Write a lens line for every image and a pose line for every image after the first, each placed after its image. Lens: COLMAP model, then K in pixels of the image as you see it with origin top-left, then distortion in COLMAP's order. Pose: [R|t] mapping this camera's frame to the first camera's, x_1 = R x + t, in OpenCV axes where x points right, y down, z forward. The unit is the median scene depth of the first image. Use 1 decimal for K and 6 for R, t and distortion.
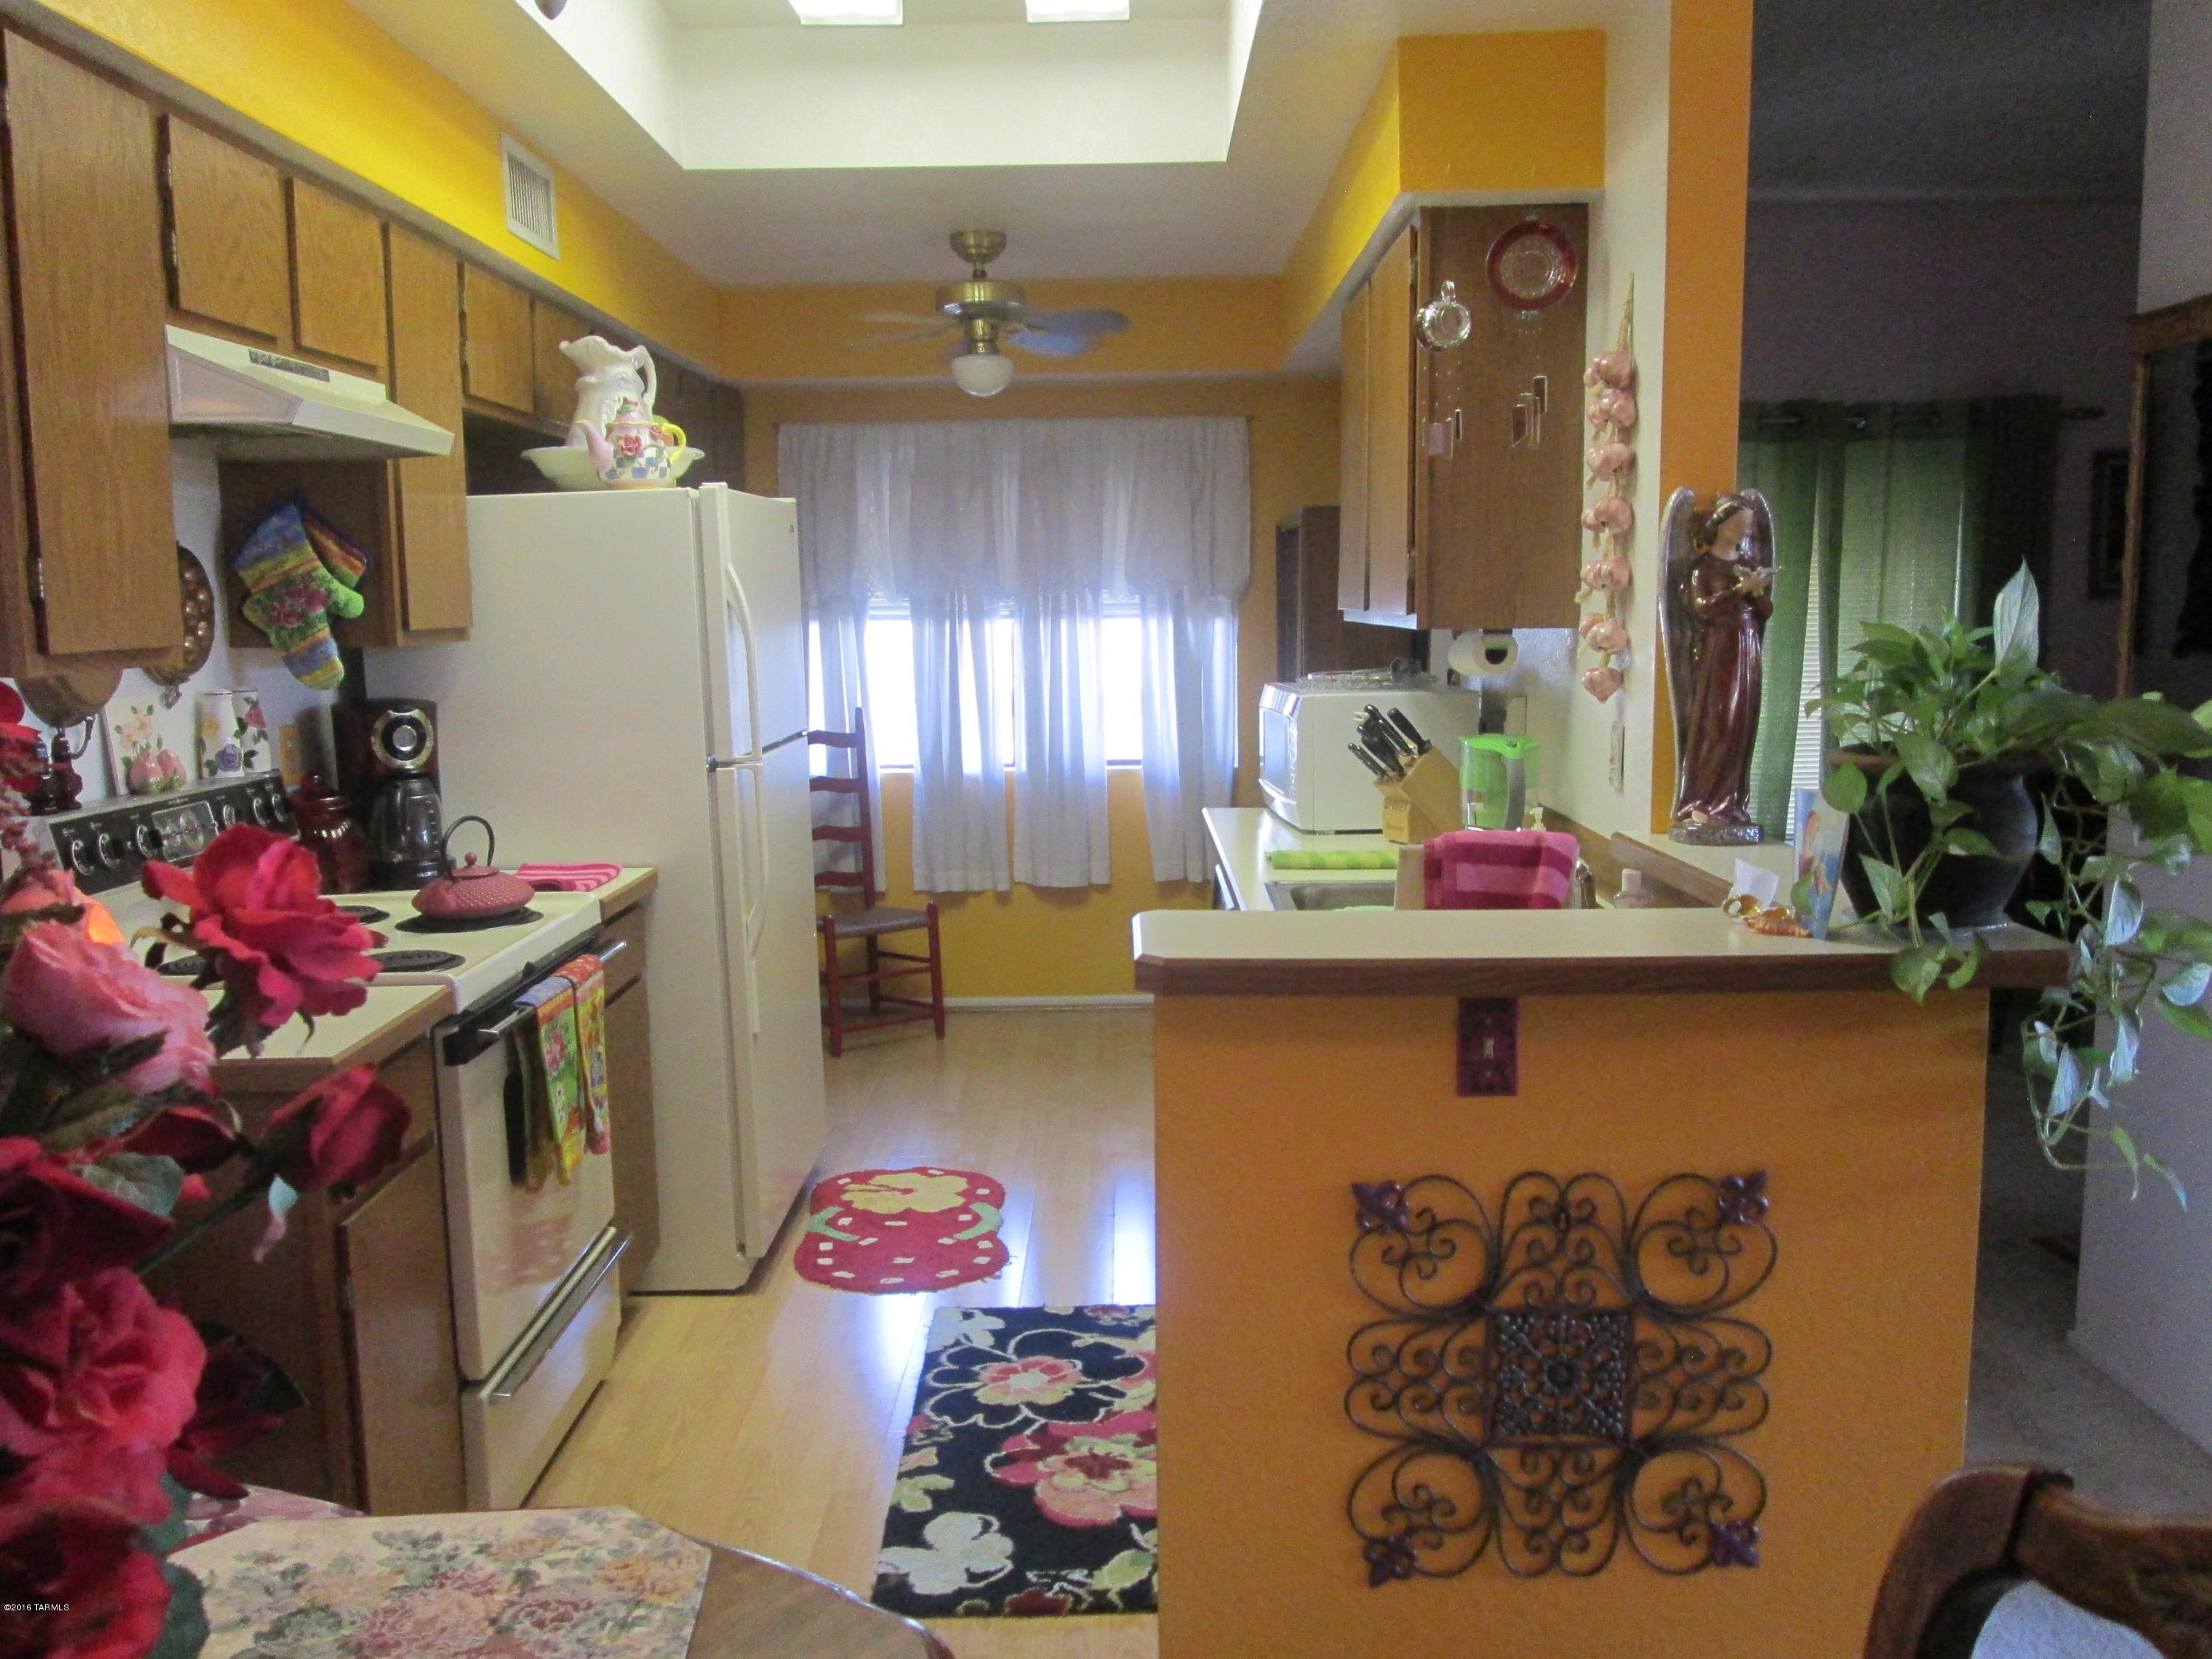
lens RADIAL K [[1876.4, 0, 1106.0], [0, 1876.4, 829.5], [0, 0, 1]] dist [-0.022722, 0.002559]
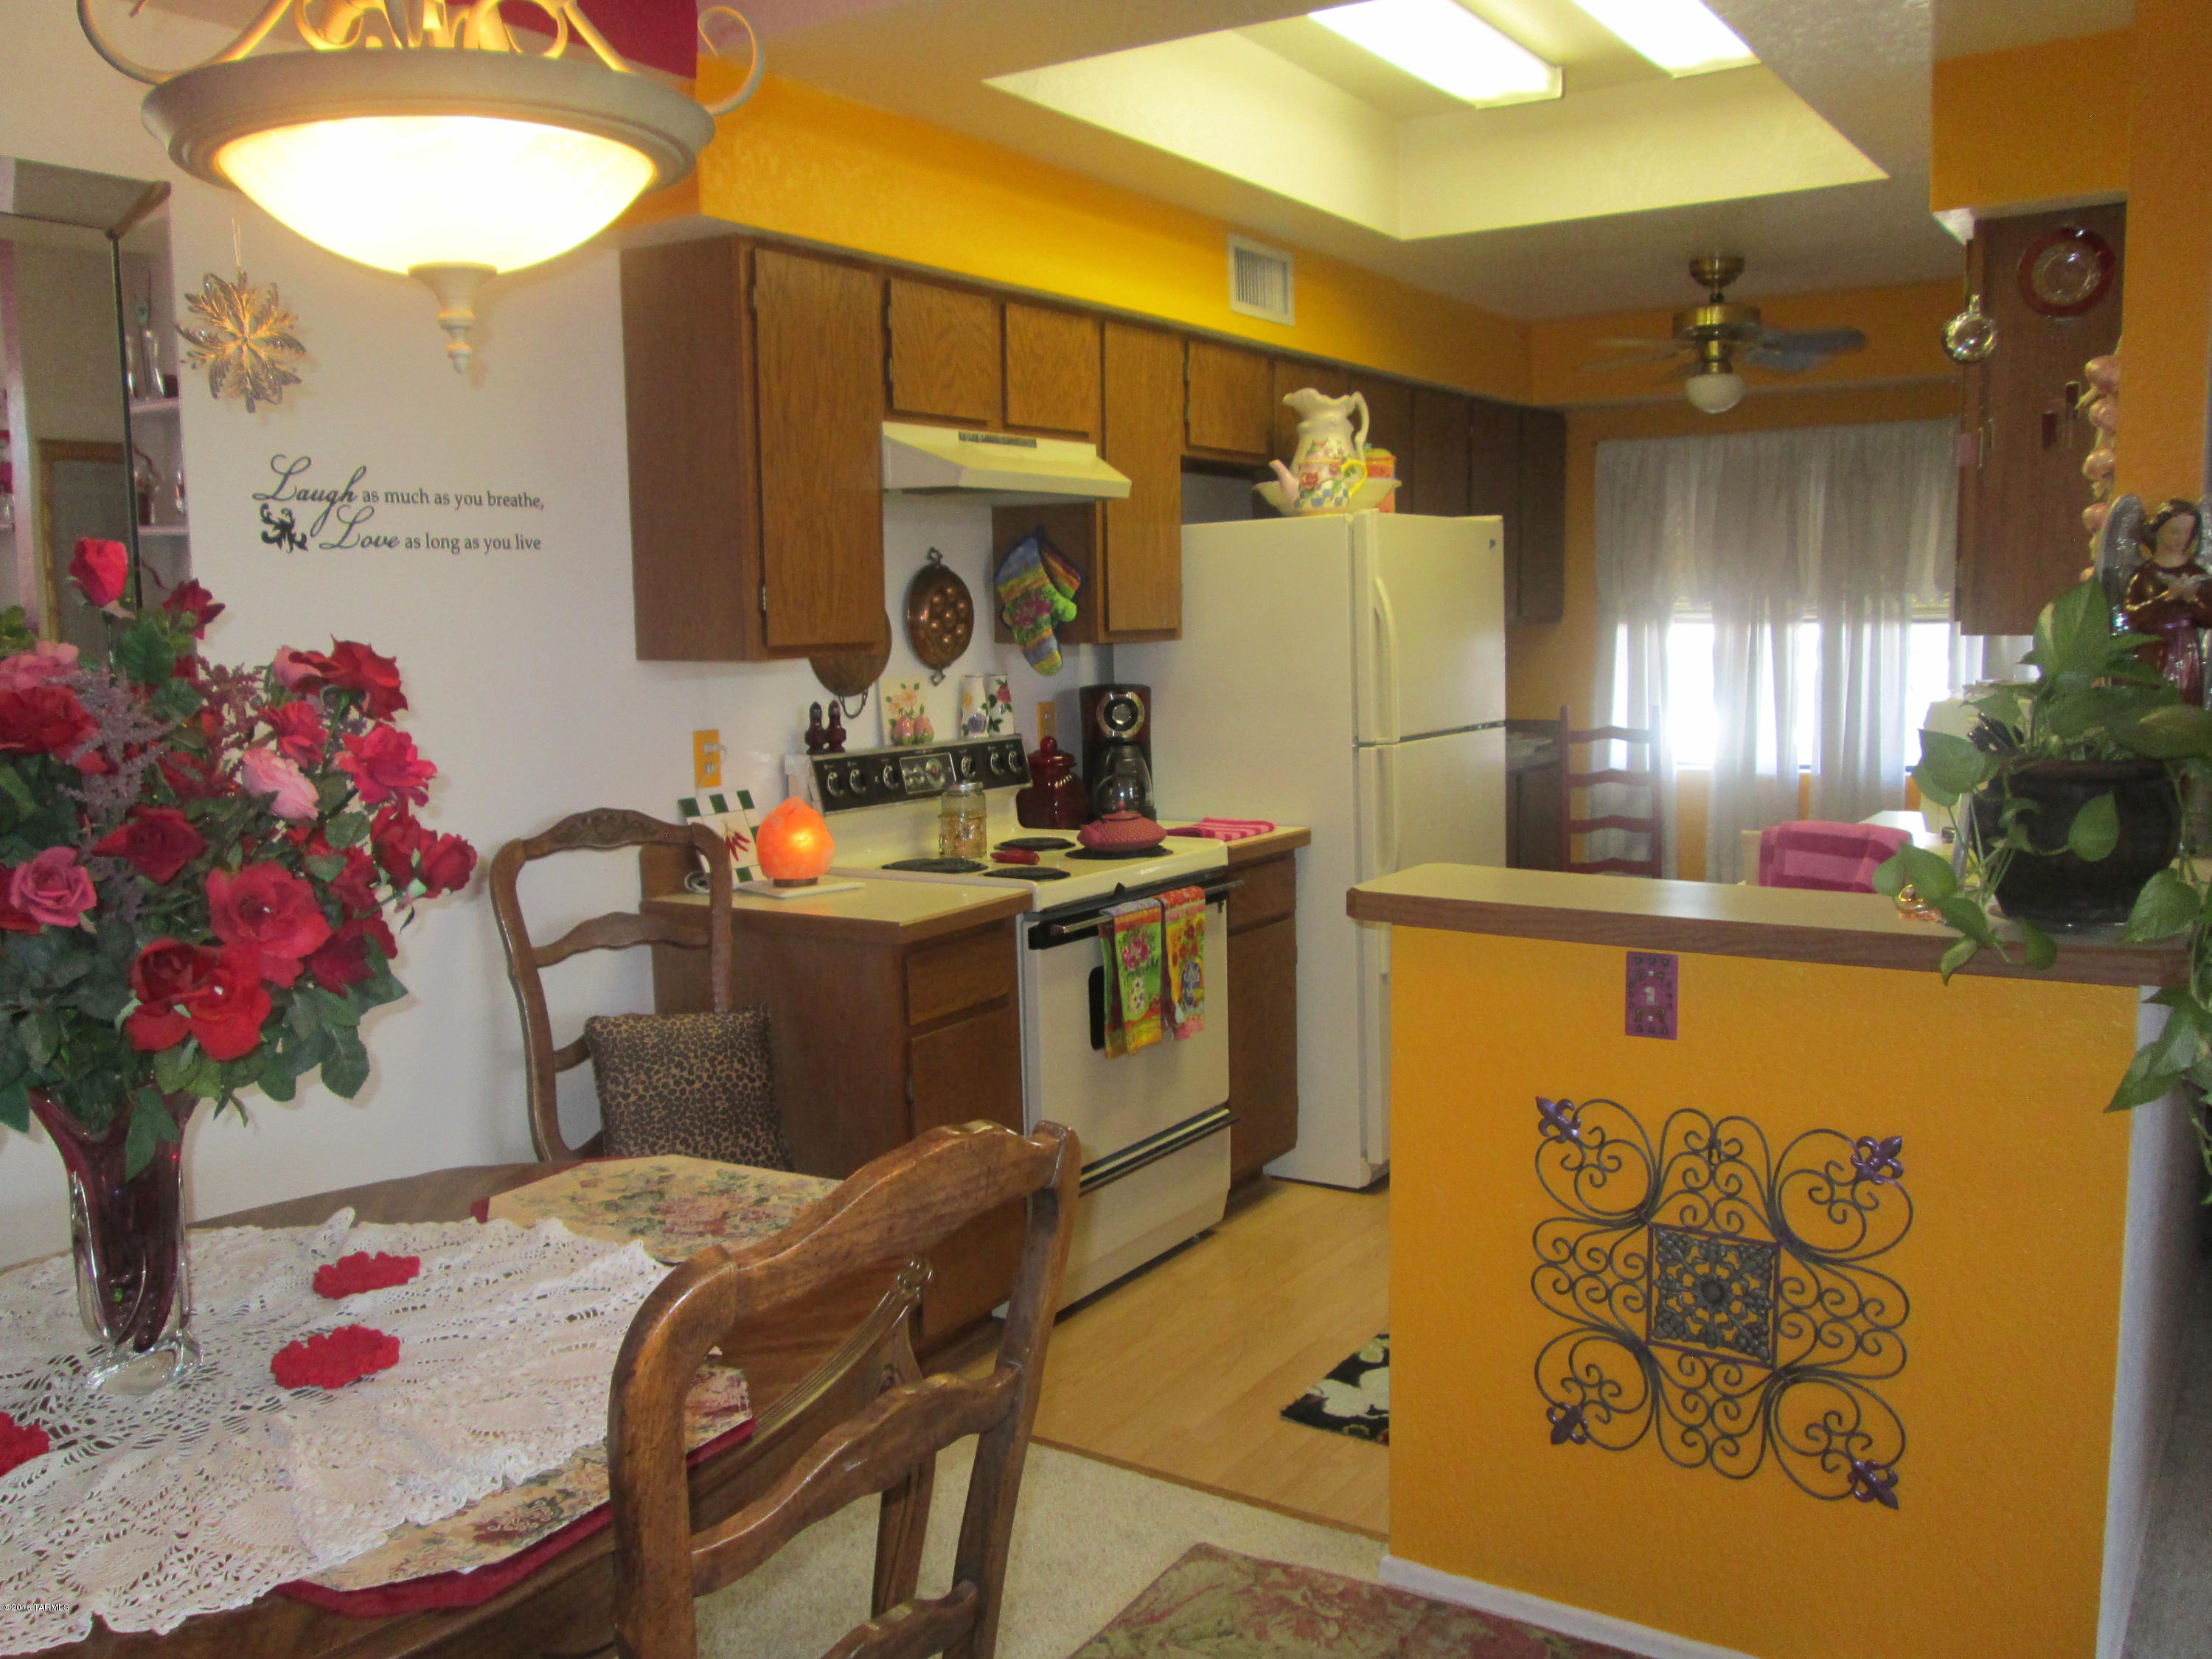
lens RADIAL K [[1876.4, 0, 1106.0], [0, 1876.4, 829.5], [0, 0, 1]] dist [-0.022722, 0.002559]
pose [[0.839170, 0.061286, -0.540405, 0.370655], [-0.061631, 0.997946, 0.017471, 0.009920], [0.540365, 0.018644, 0.841224, -0.111068]]
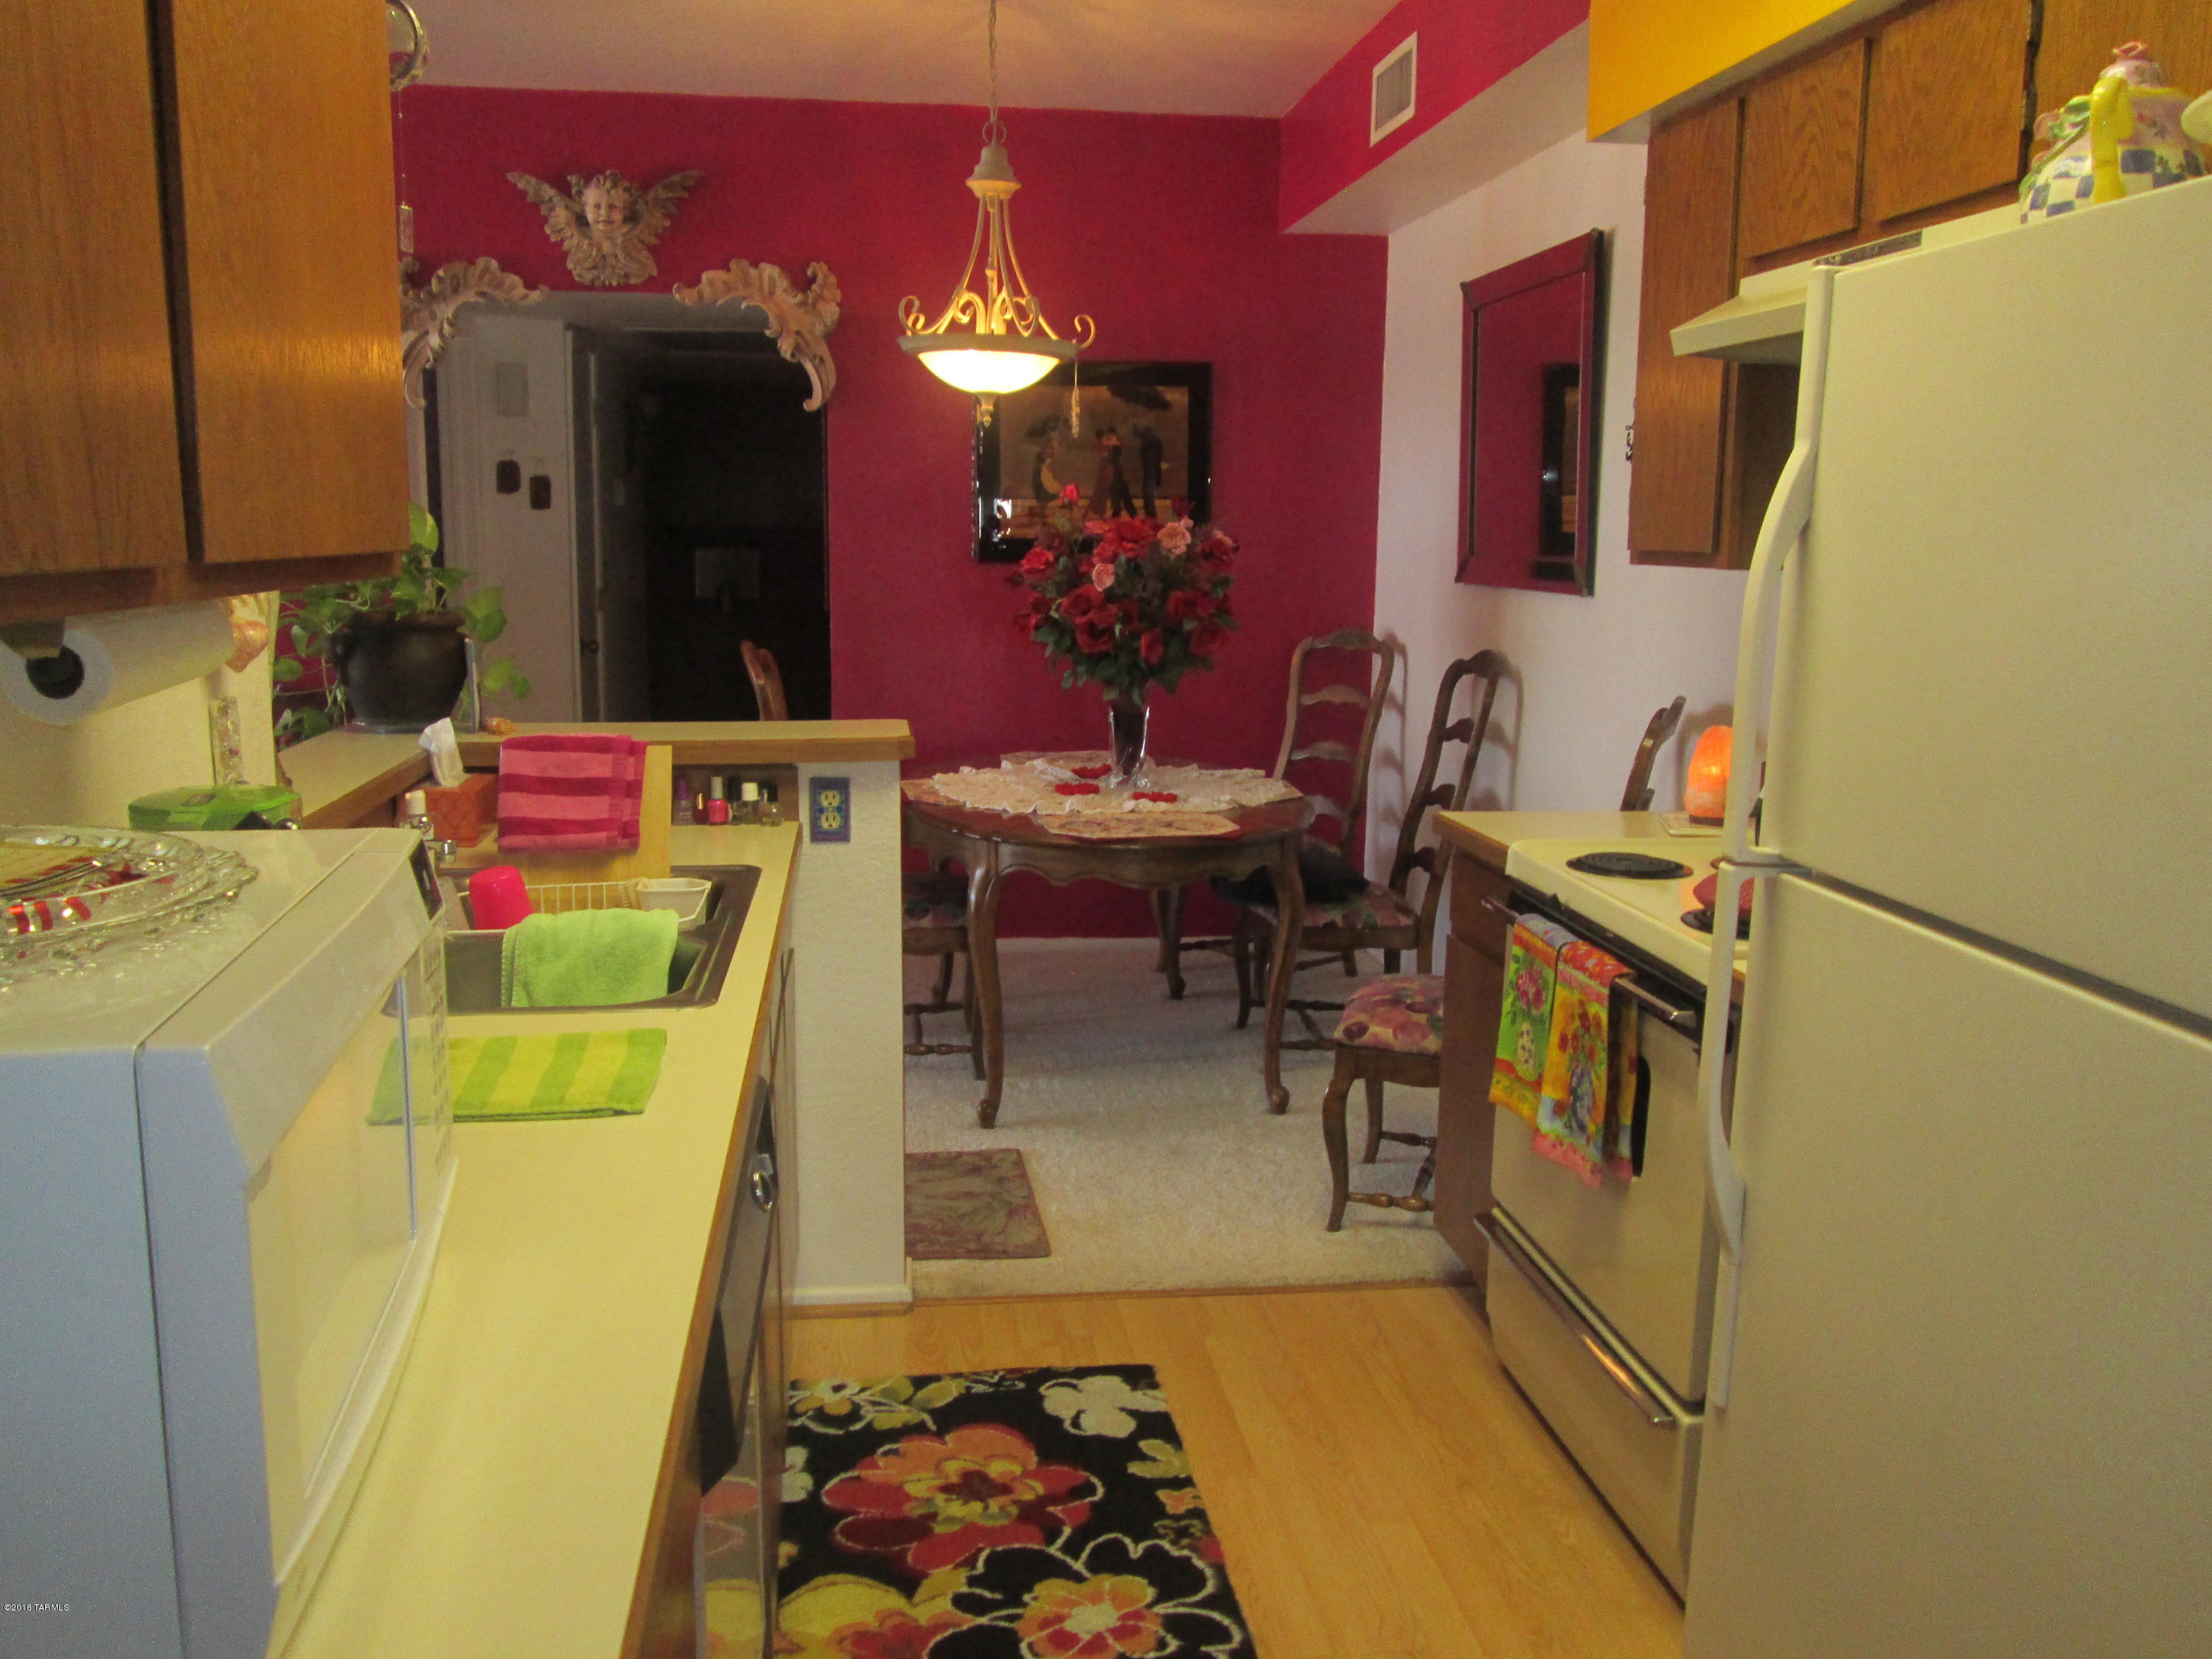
lens RADIAL K [[1876.4, 0, 1106.0], [0, 1876.4, 829.5], [0, 0, 1]] dist [-0.022722, 0.002559]
pose [[-0.991409, 0.022346, -0.128872, 0.041684], [-0.015693, 0.957857, 0.286816, -0.218314], [0.129850, 0.286374, -0.949278, 1.752050]]
